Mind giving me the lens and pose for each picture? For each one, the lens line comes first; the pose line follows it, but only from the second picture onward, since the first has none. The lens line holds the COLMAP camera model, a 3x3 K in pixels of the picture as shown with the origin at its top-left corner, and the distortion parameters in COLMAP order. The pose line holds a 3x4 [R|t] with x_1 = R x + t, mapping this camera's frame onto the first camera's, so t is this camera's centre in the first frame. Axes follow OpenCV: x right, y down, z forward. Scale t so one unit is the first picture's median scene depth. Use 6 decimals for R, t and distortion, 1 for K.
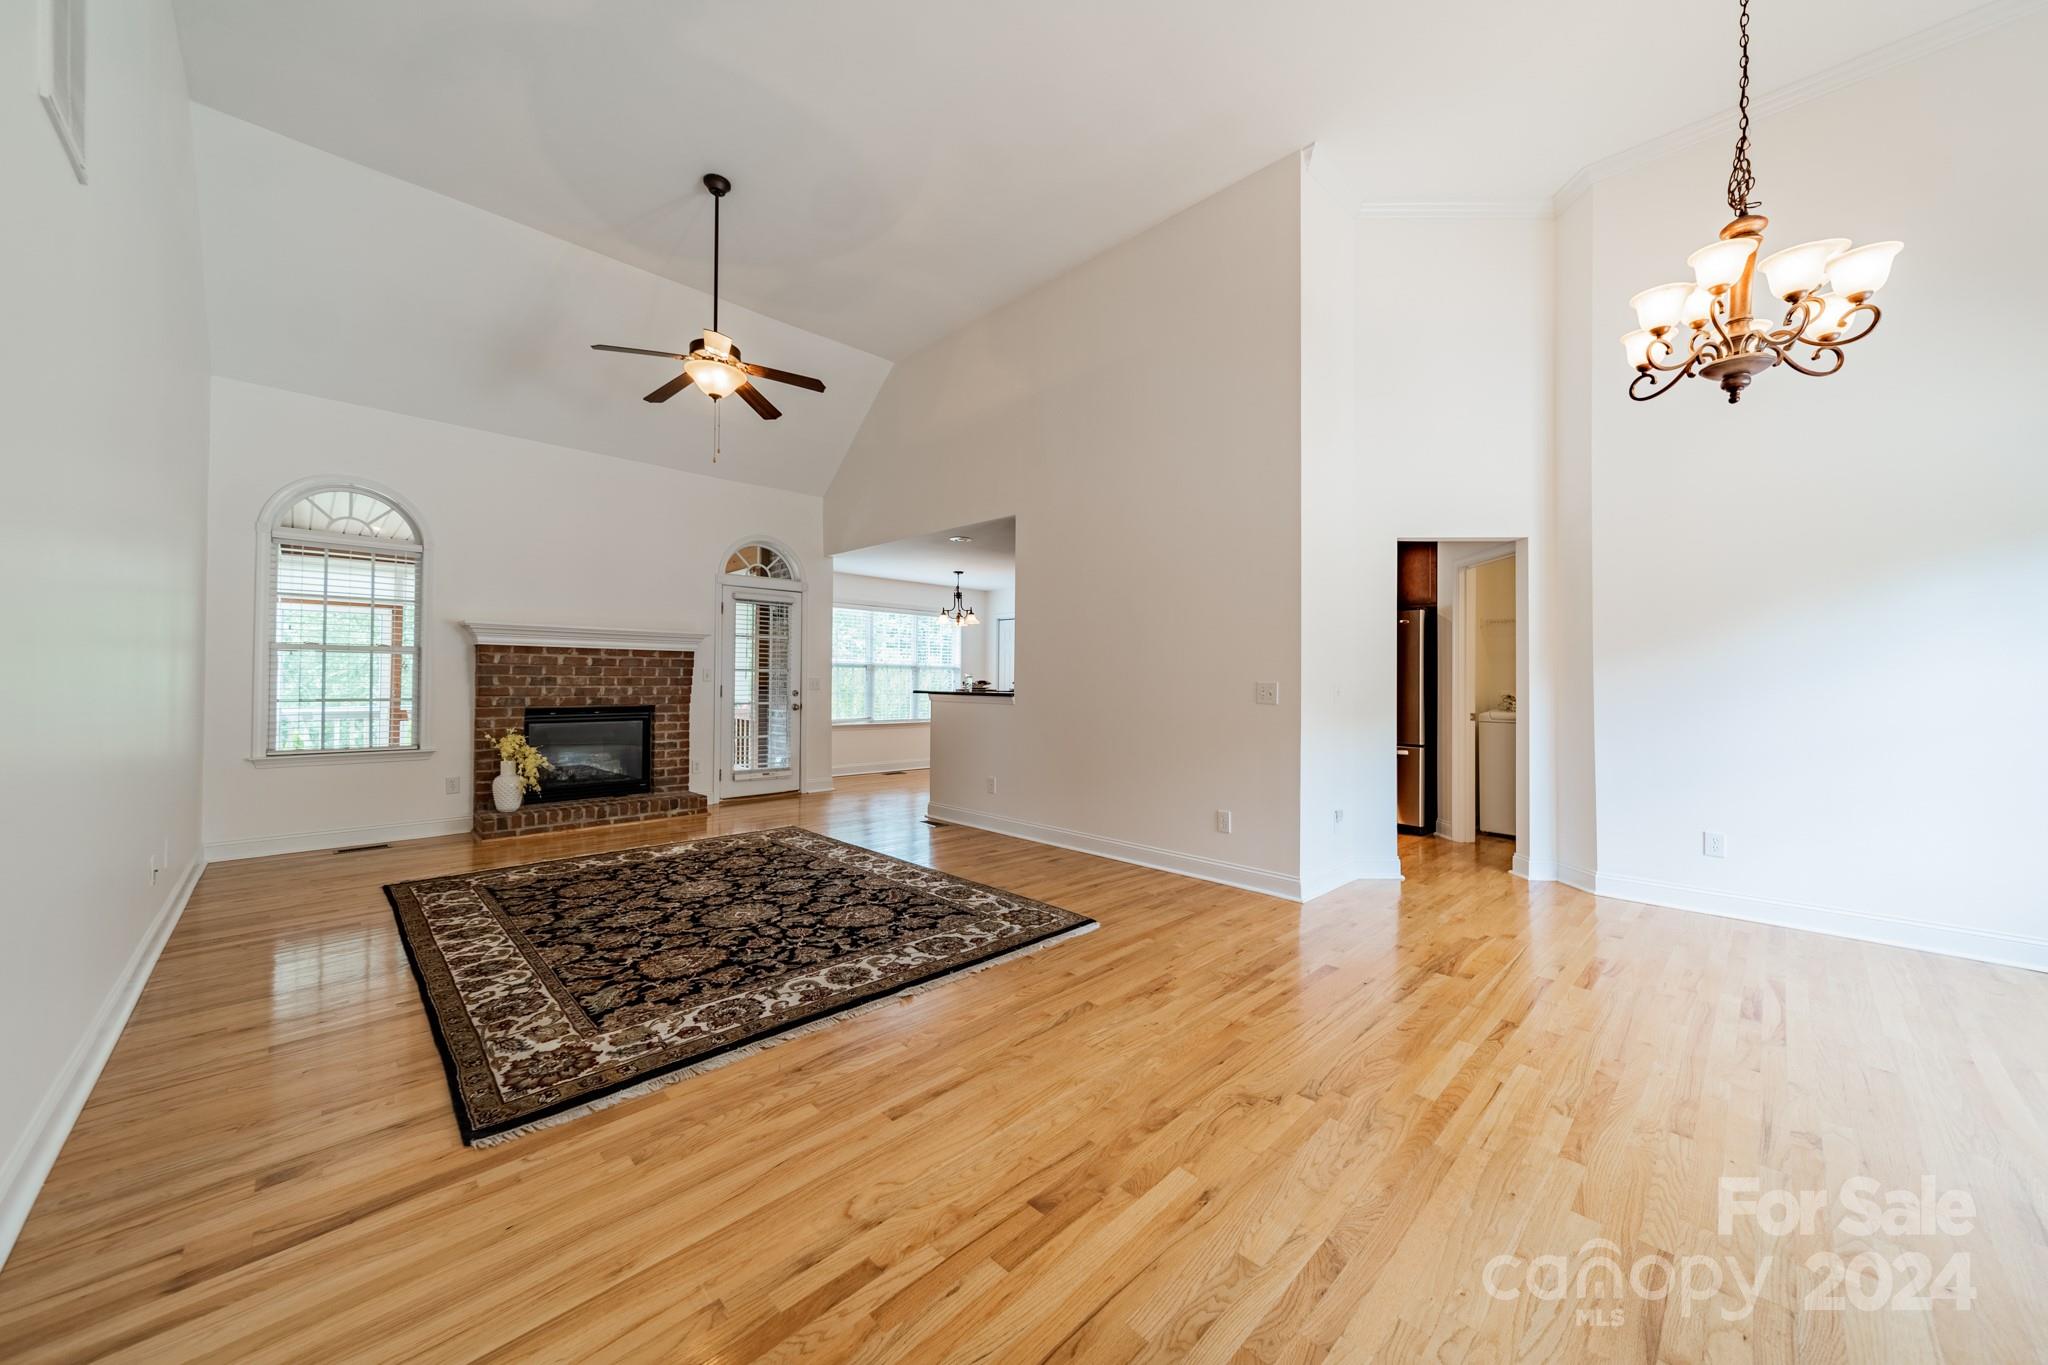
lens RADIAL K [[731.7, 0, 1027.2], [0, 731.7, 675.7], [0, 0, 1]] dist [0.001790, 0.000128]
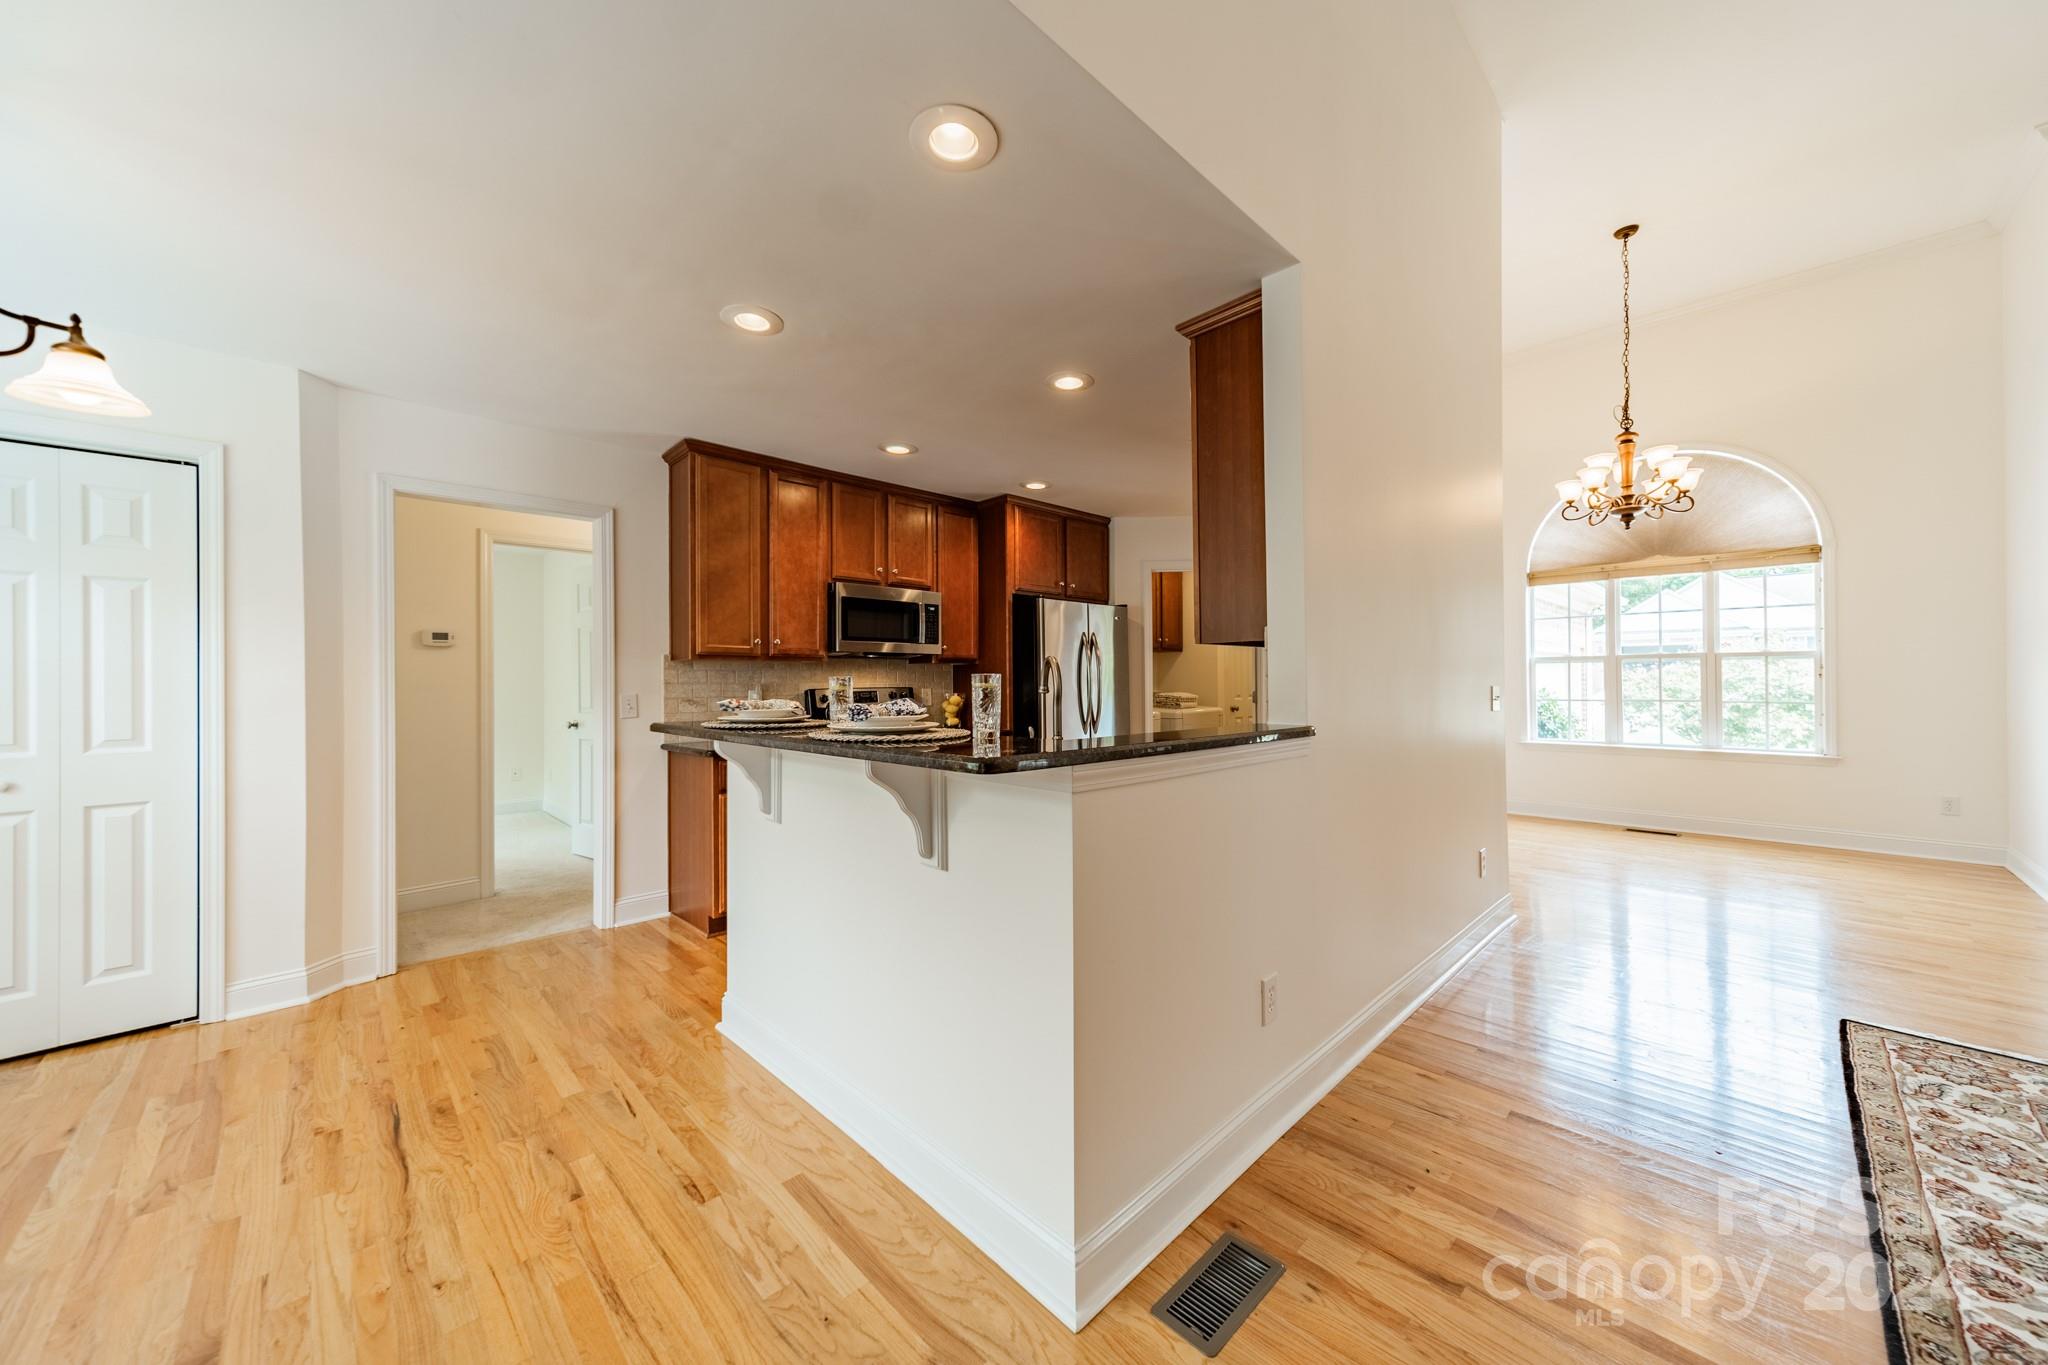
lens RADIAL K [[731.7, 0, 1027.2], [0, 731.7, 675.7], [0, 0, 1]] dist [0.001790, 0.000128]
pose [[0.014322, 0.004730, 0.999886, -0.630426], [0.000632, 0.999989, -0.004739, -0.000635], [-0.999897, 0.000700, 0.014319, 1.769825]]
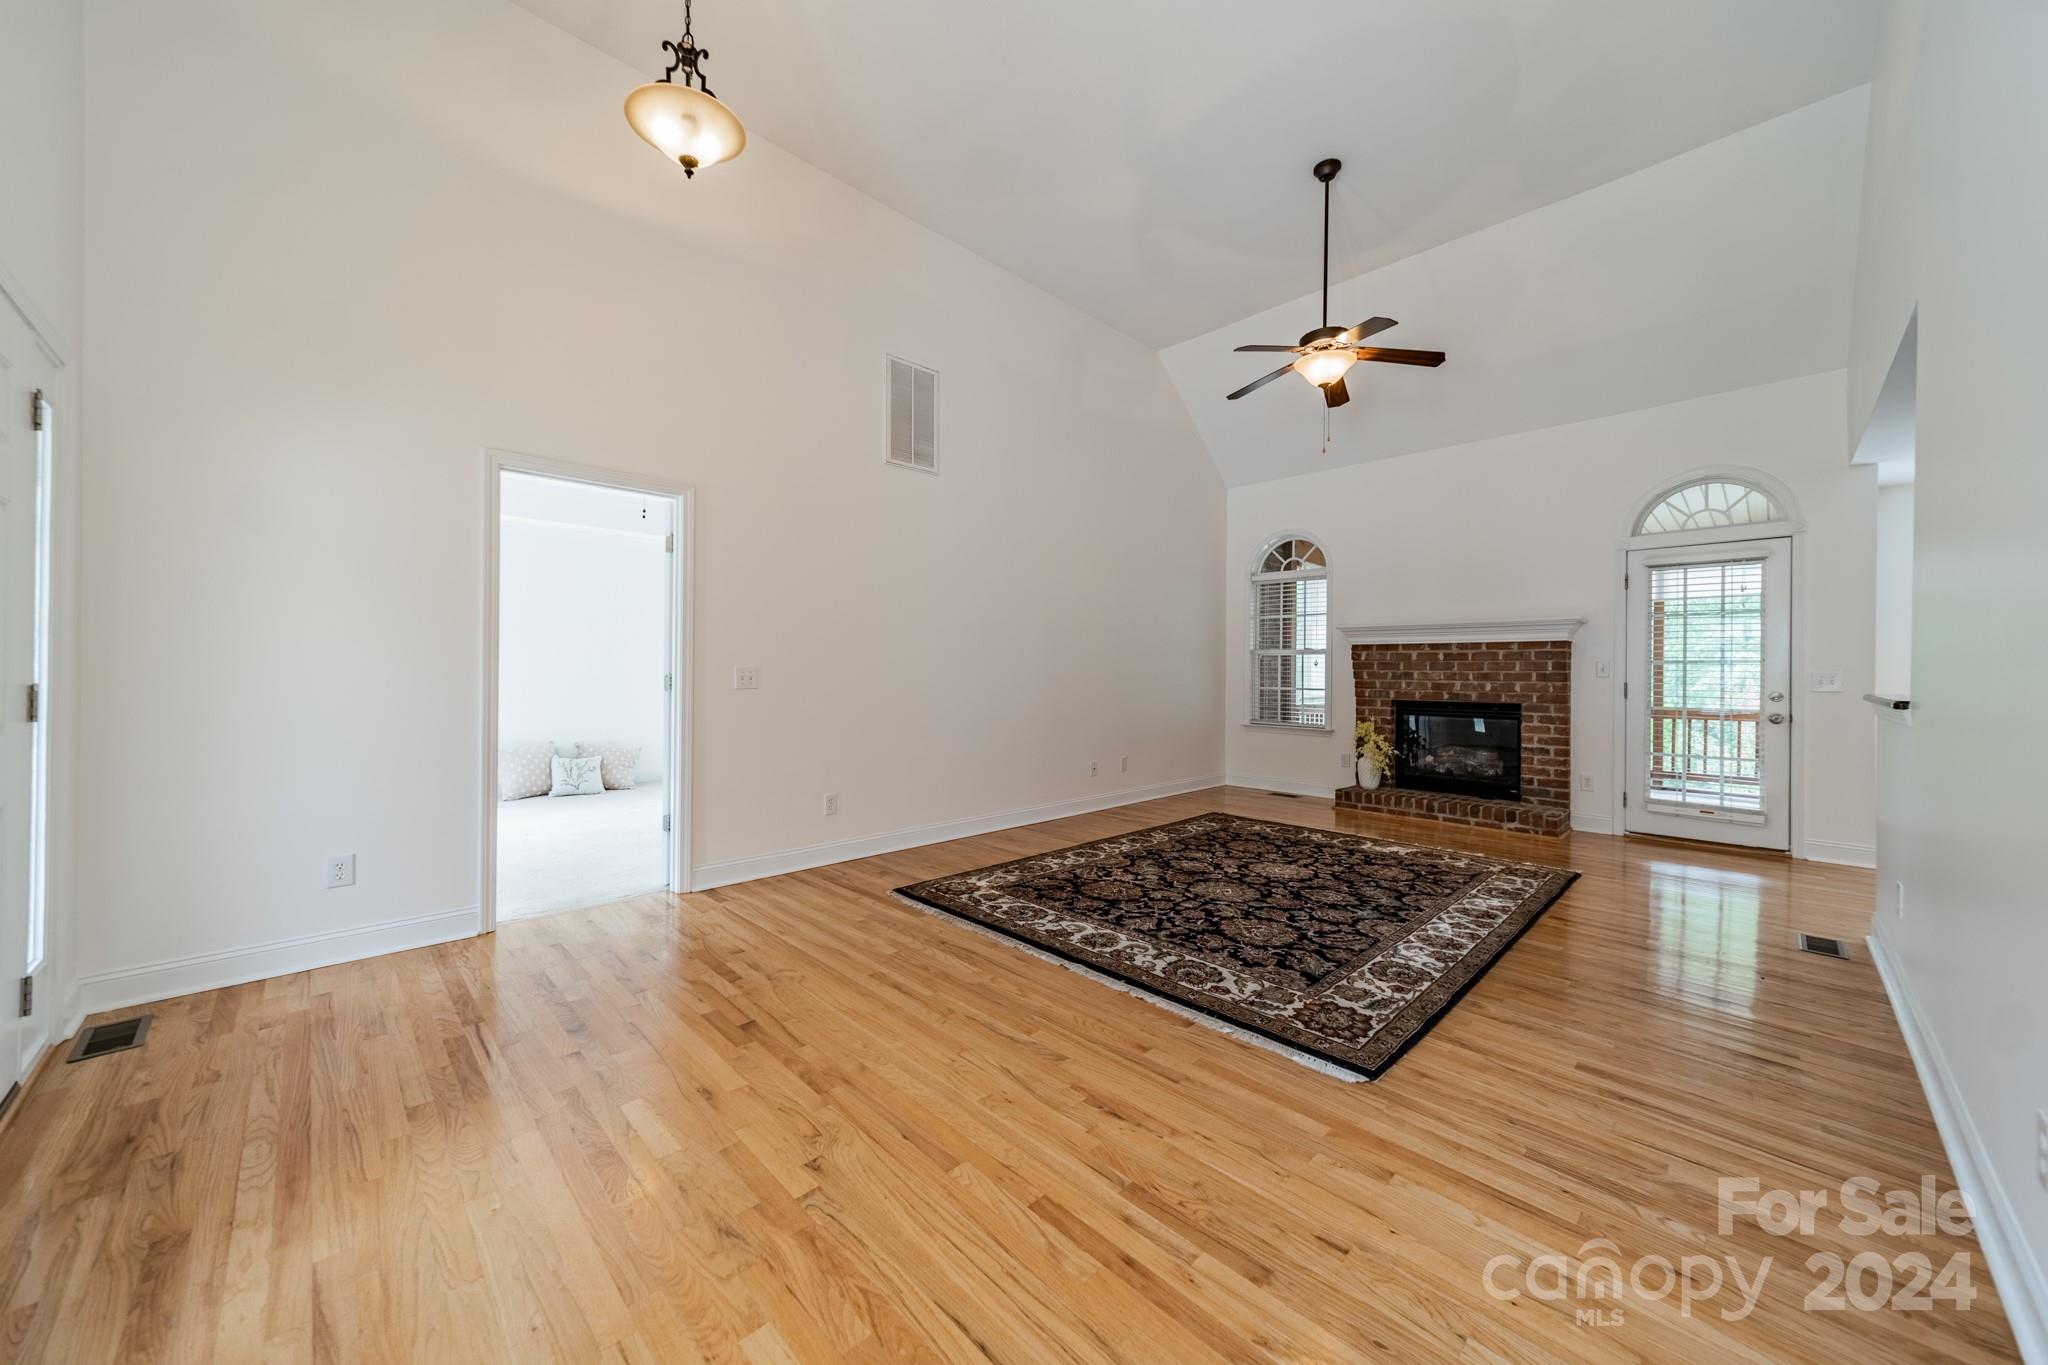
lens RADIAL K [[731.7, 0, 1027.2], [0, 731.7, 675.7], [0, 0, 1]] dist [0.001790, 0.000128]
pose [[-0.009718, -0.000595, -0.999953, 0.674621], [-0.002515, 0.999997, -0.000571, 0.014861], [0.999950, 0.002509, -0.009719, 0.722440]]
